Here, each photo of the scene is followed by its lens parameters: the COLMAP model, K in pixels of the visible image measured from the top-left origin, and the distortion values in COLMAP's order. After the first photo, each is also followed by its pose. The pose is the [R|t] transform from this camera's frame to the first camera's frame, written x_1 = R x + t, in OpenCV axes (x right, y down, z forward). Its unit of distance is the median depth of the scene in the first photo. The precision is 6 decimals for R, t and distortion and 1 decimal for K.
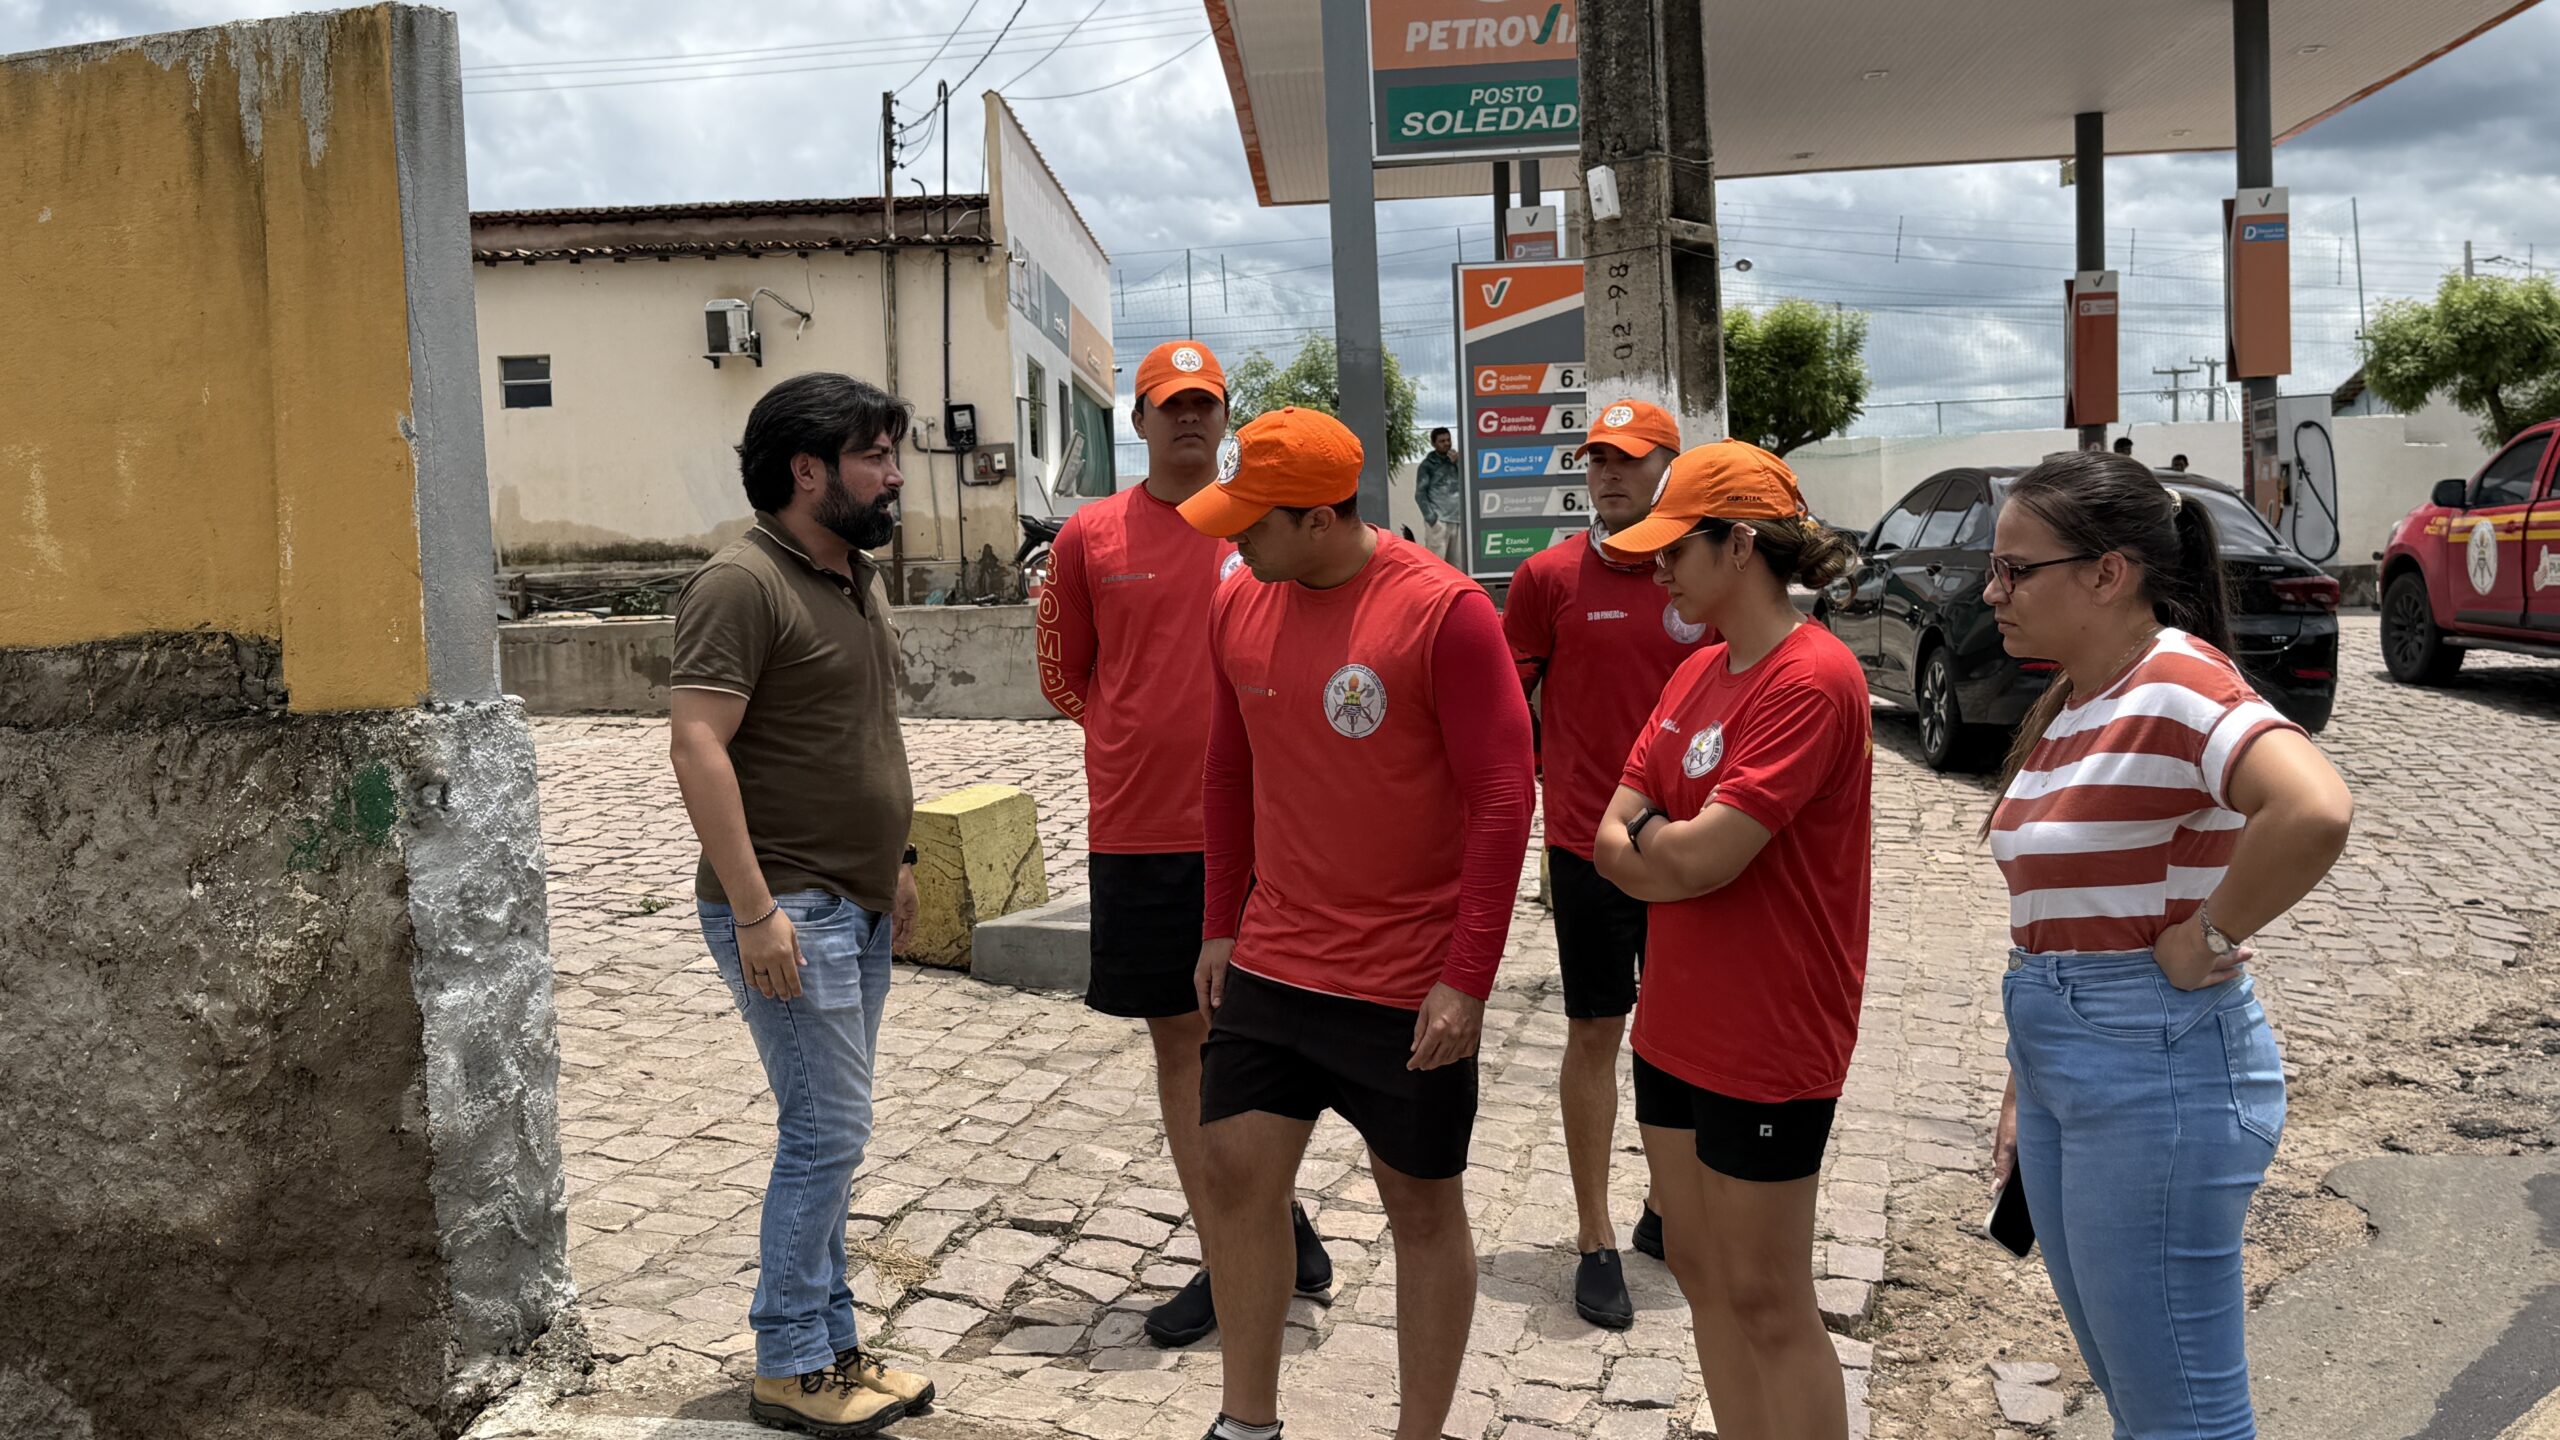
lens RADIAL K [[2653.2, 0, 1253.0], [0, 2653.2, 734.5], [0, 0, 1]] dist [0.219186, -0.513529]
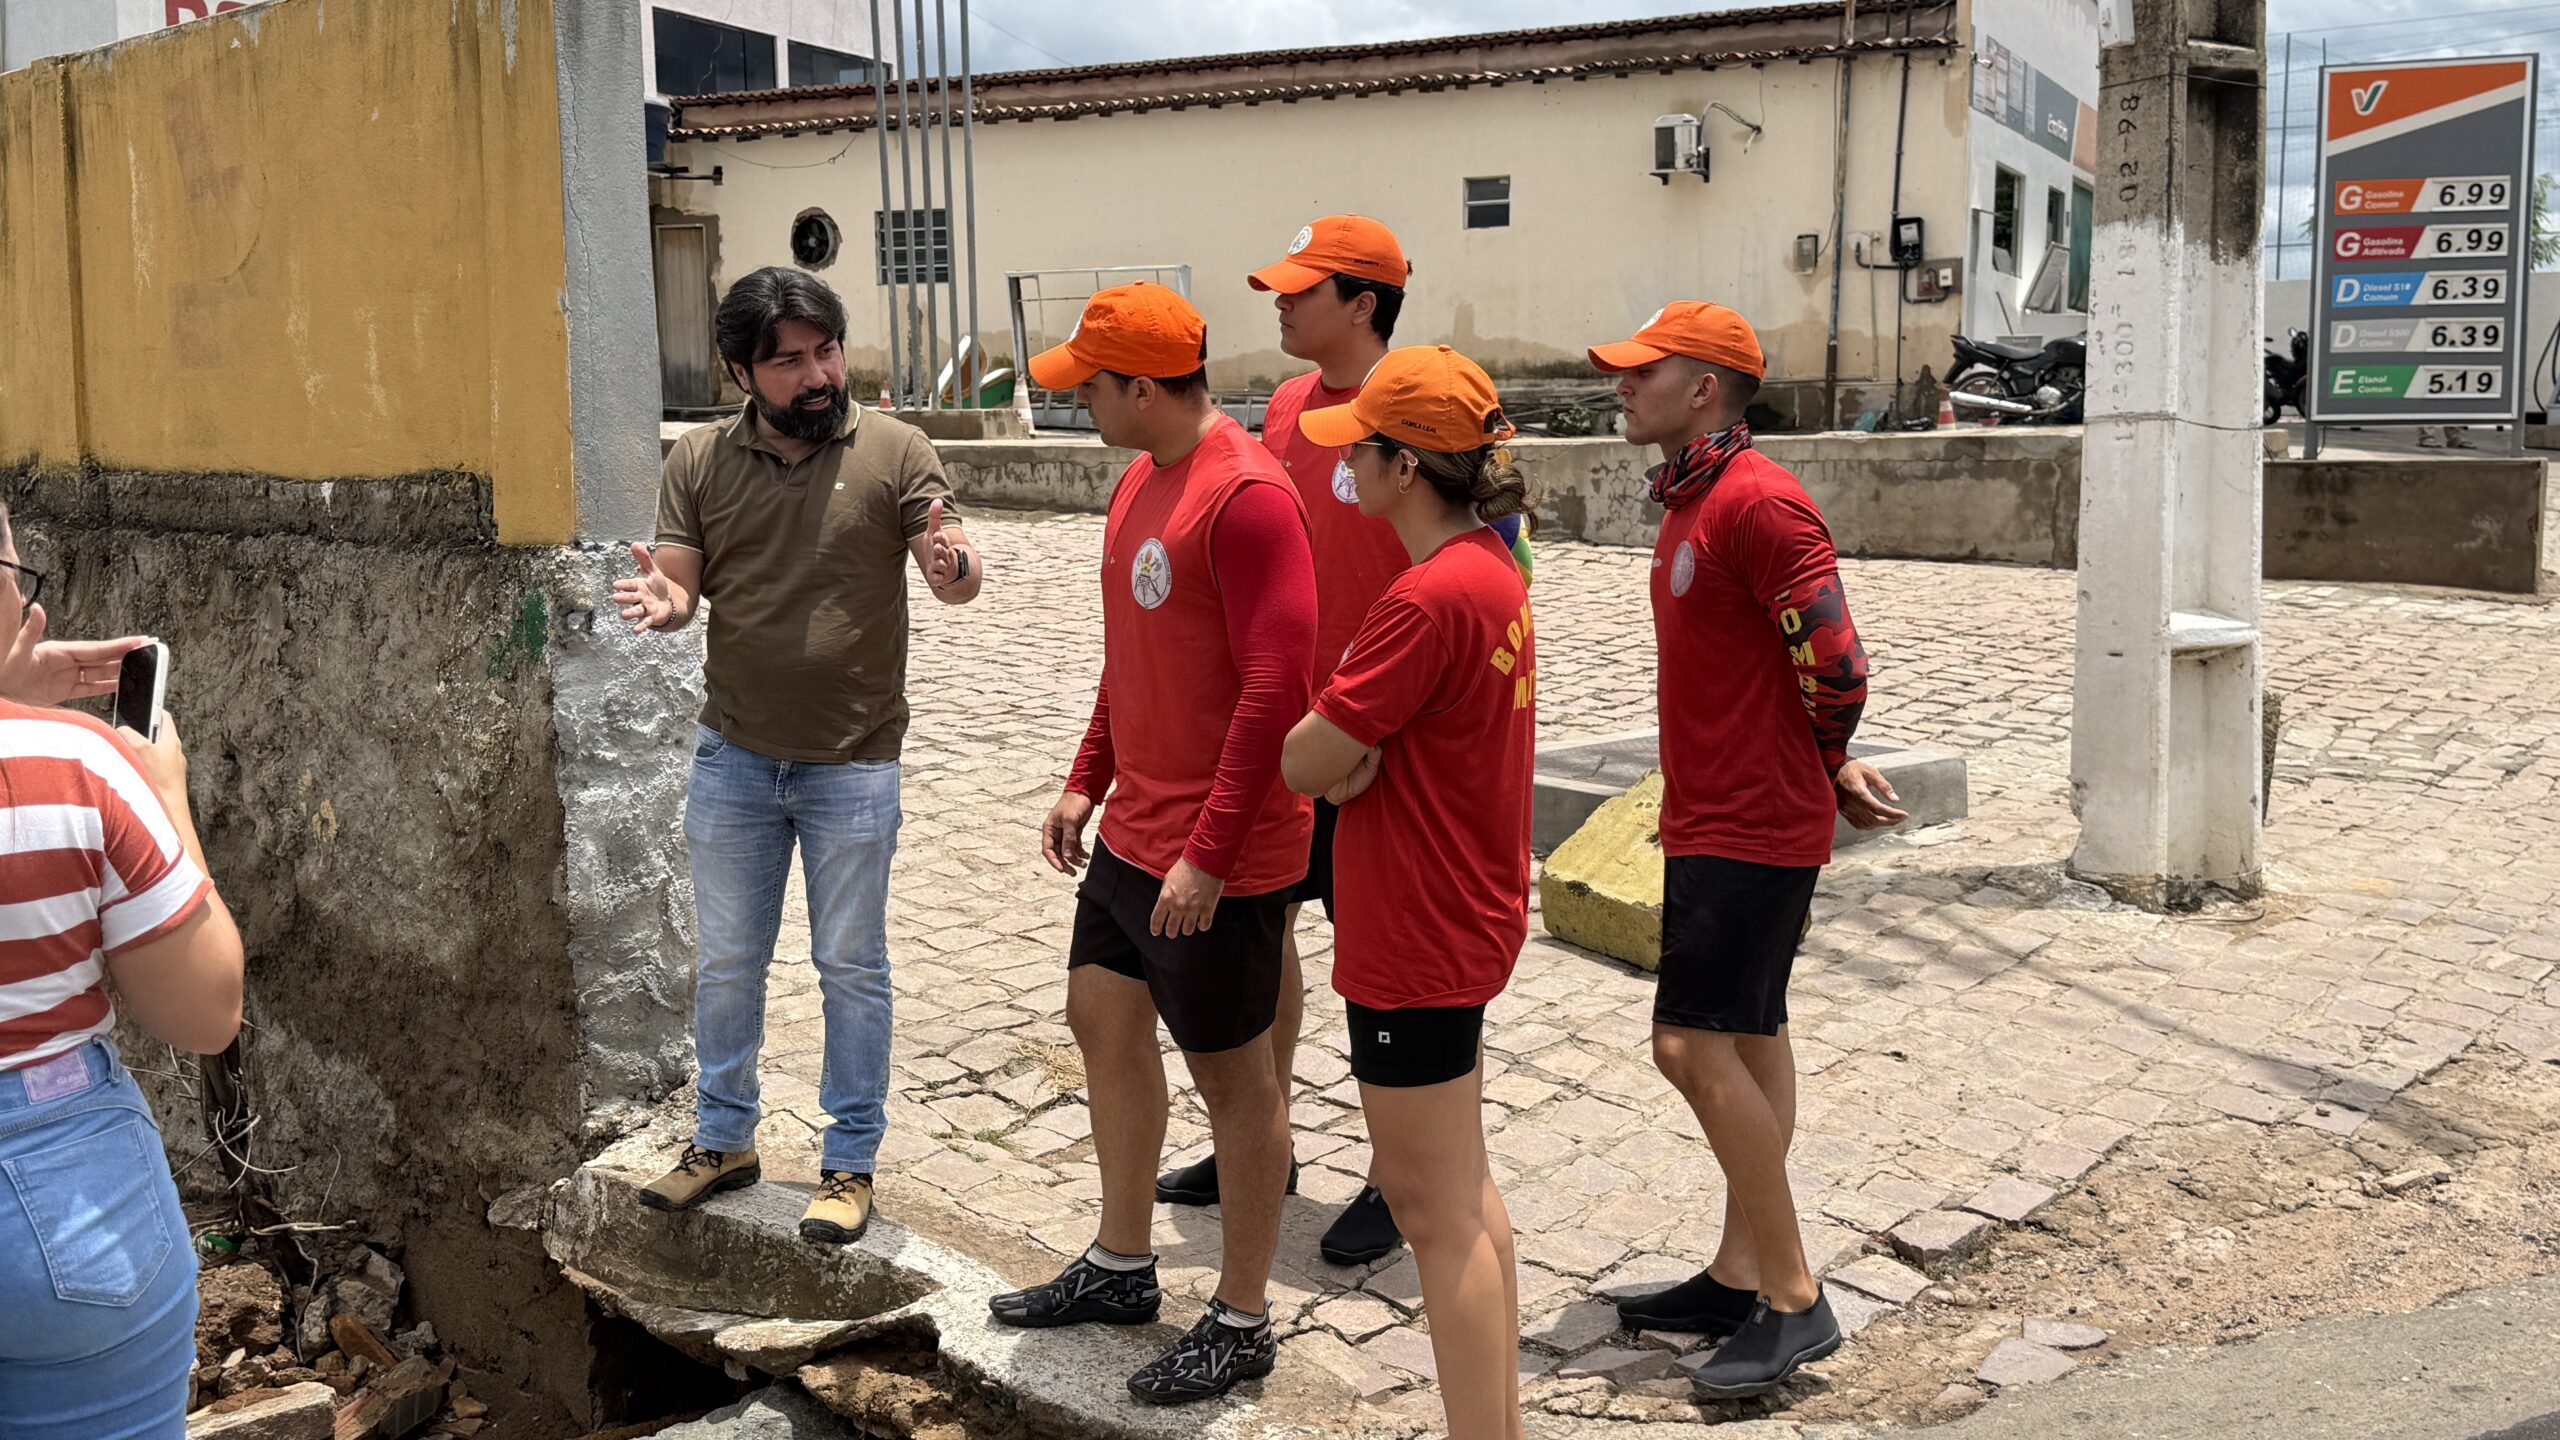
lens RADIAL K [[2653.2, 0, 1253.0], [0, 2653.2, 734.5], [0, 0, 1]] dist [0.219186, -0.513529]
pose [[0.914543, 0.075292, -0.397420, 0.246076], [-0.046677, 0.995604, 0.081206, -0.021069], [0.401787, -0.055716, 0.914037, 0.029843]]
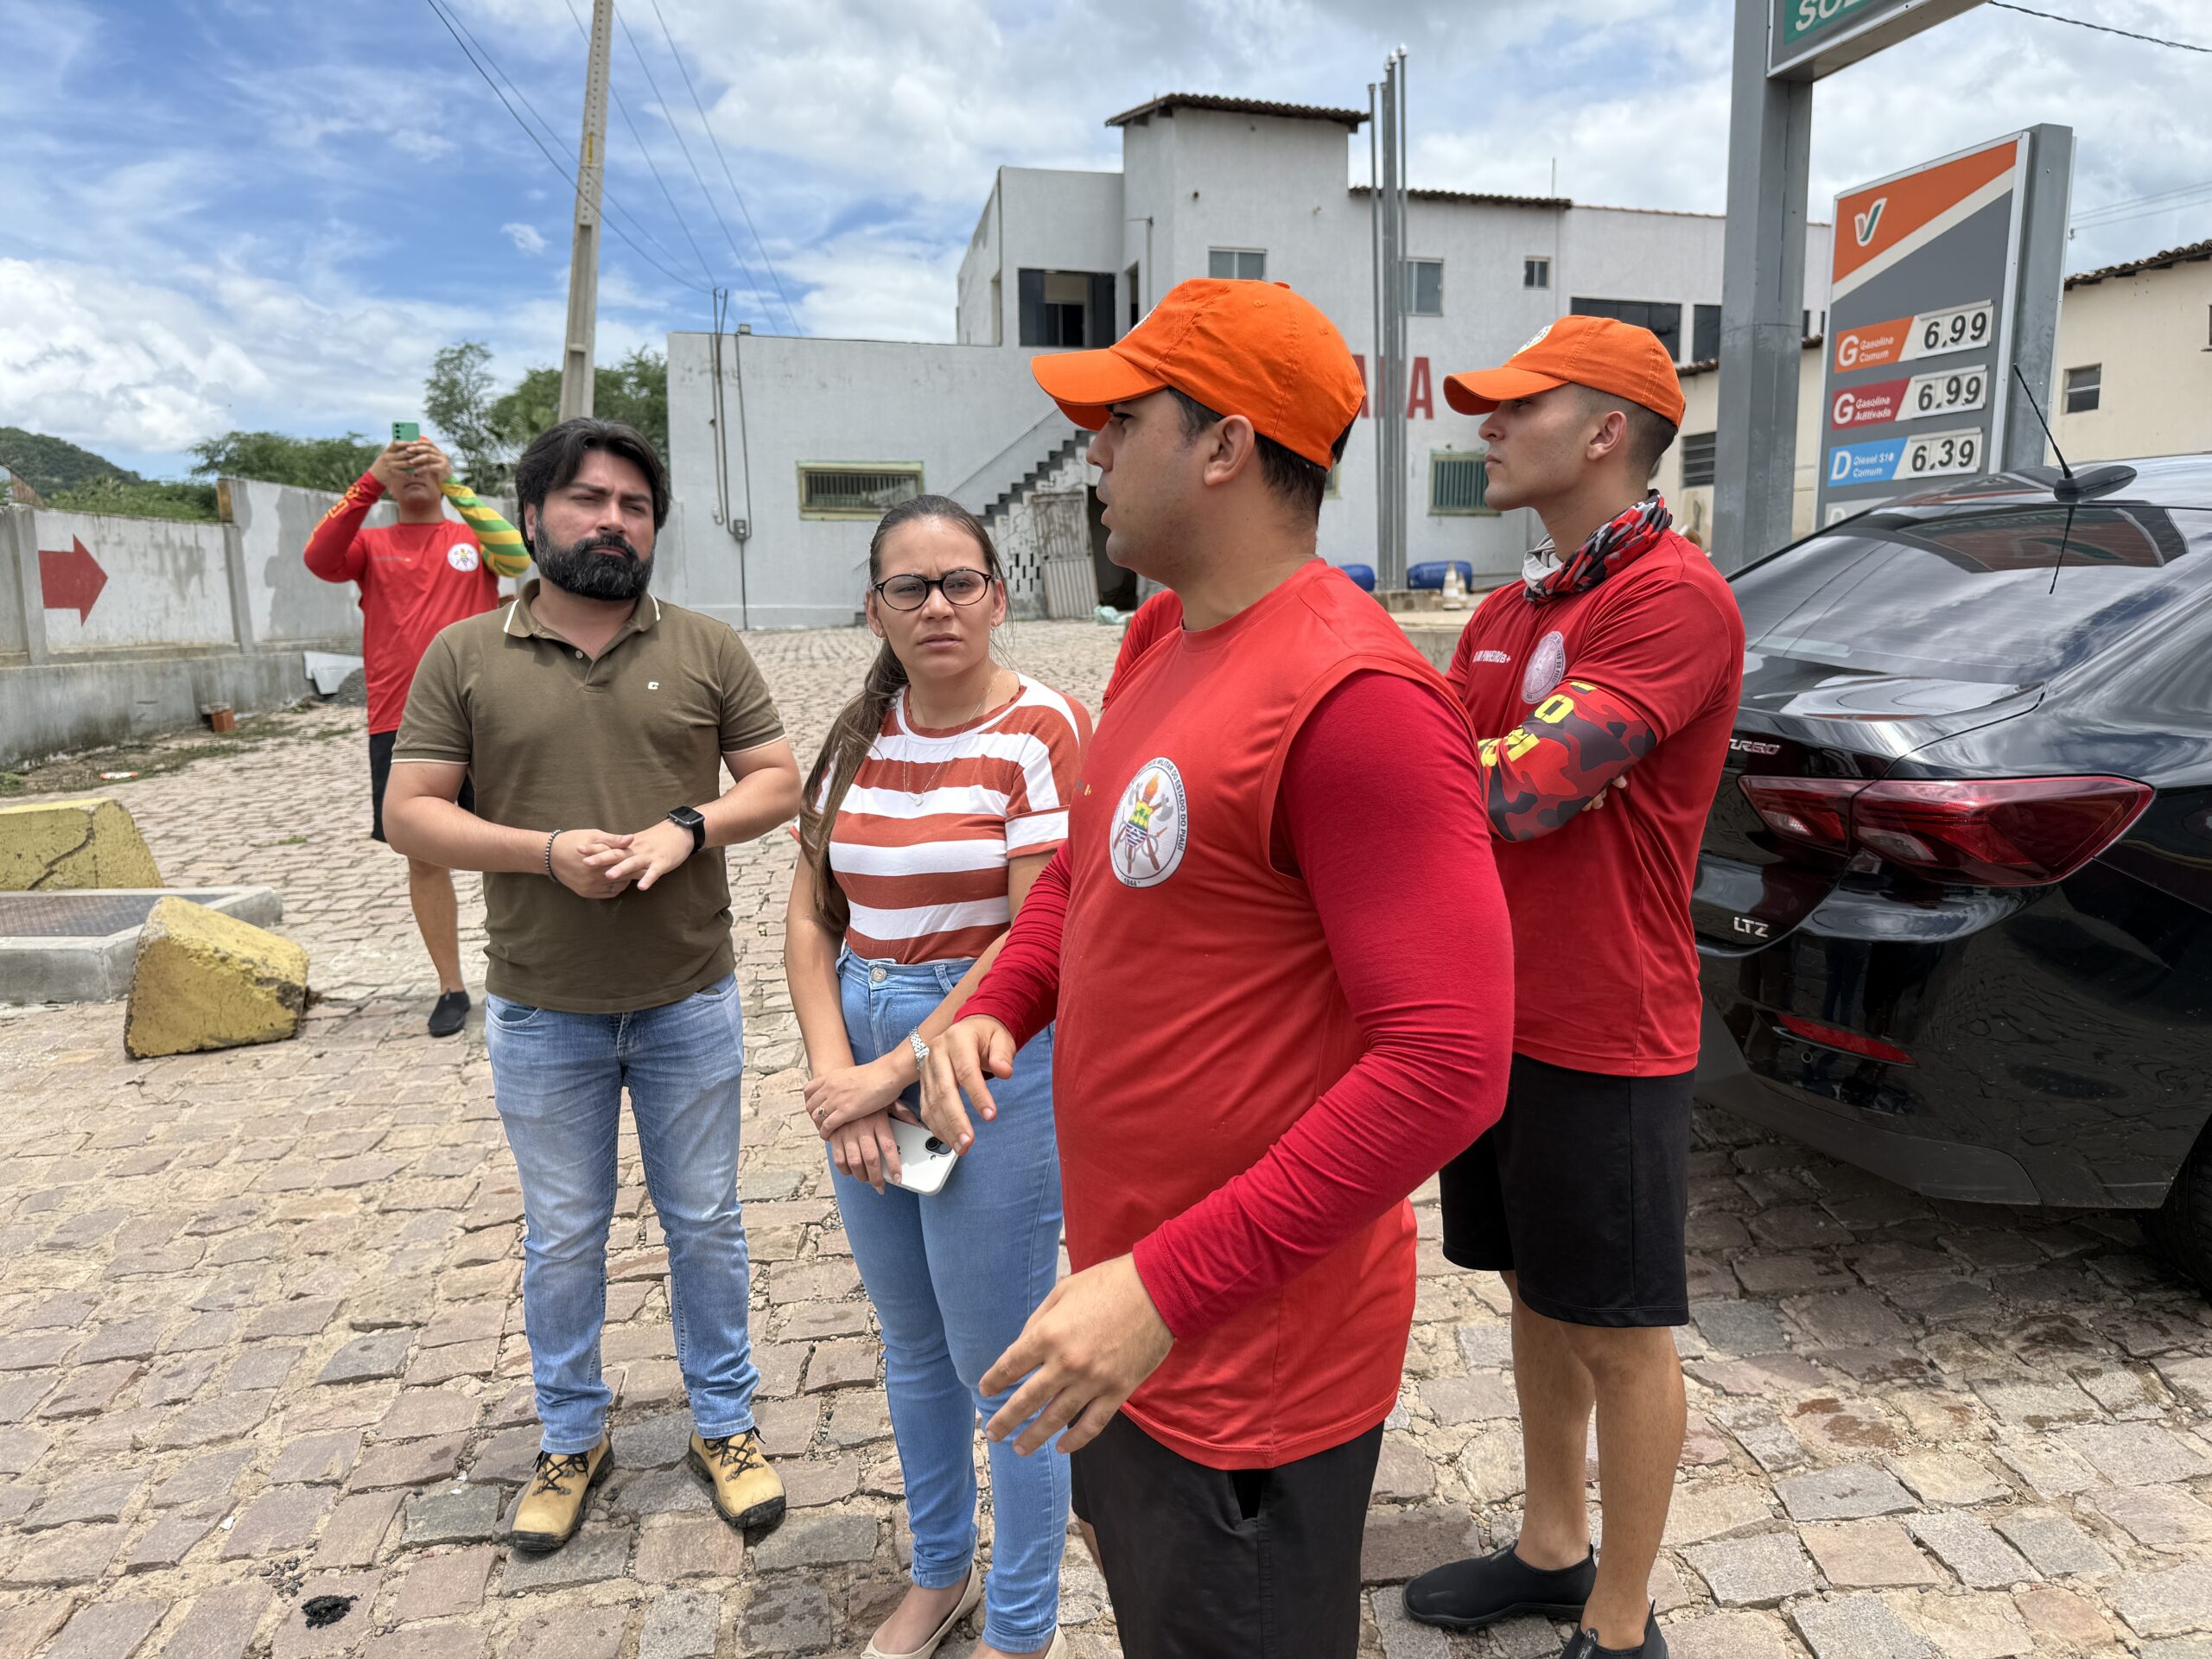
lens RADIAL K [[1592.3, 0, 1100.1], [0, 1592.3, 822.2], [0, 0, 1]] dist [0.001510, -0.007586]
pose [[0.318001, 0.164802, -0.933657, 0.874226], [-0.045407, 0.986294, 0.158627, -0.127489], [0.947002, -0.008049, 0.321126, 1.296820]]
